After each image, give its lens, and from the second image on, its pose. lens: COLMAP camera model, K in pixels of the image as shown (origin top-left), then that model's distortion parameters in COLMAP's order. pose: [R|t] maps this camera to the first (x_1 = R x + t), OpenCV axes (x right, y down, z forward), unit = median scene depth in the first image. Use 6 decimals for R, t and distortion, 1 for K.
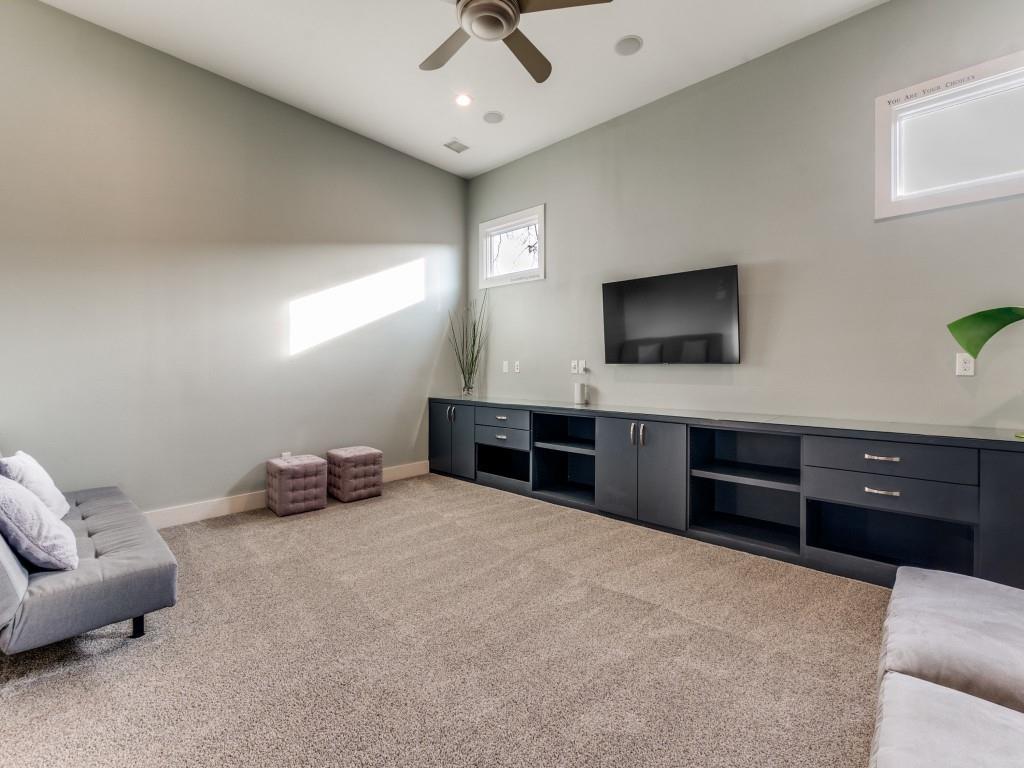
lens RADIAL K [[442.2, 0, 487.2], [0, 442.2, 372.2], [0, 0, 1]] dist [-0.002580, 0.000415]
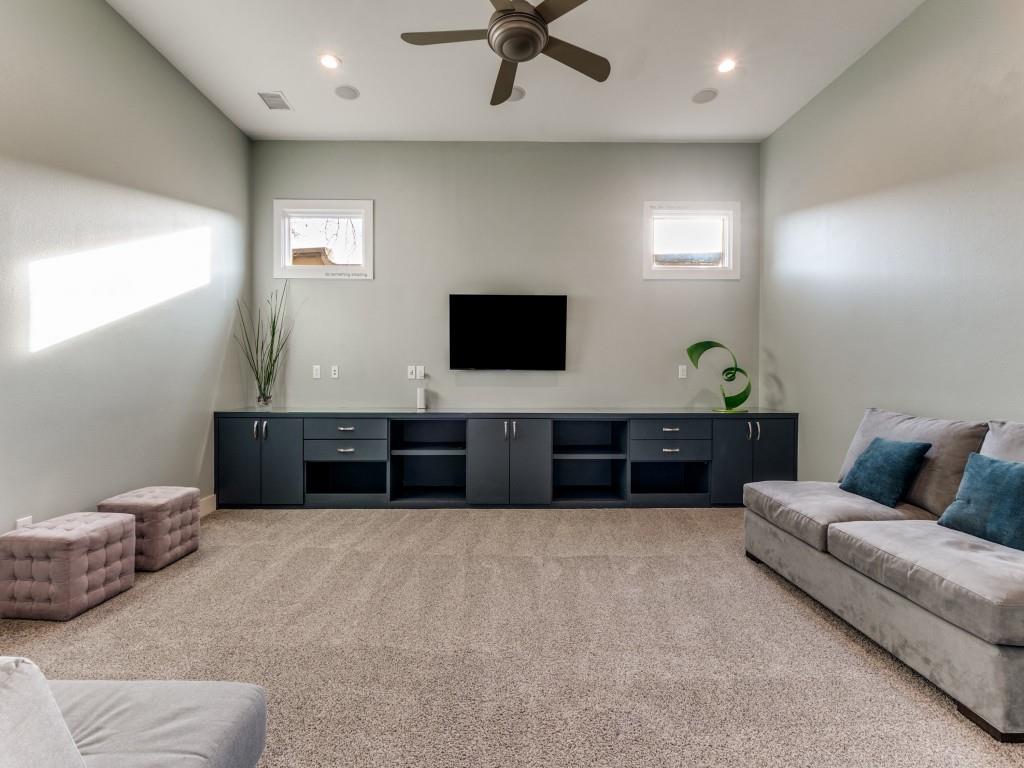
lens RADIAL K [[442.2, 0, 509.9], [0, 442.2, 380.2], [0, 0, 1]] dist [-0.002580, 0.000415]
pose [[0.727369, -0.010710, 0.686163, -0.380555], [0.004092, 0.999928, 0.011269, -0.004866], [-0.686235, -0.005389, 0.727360, 0.129214]]
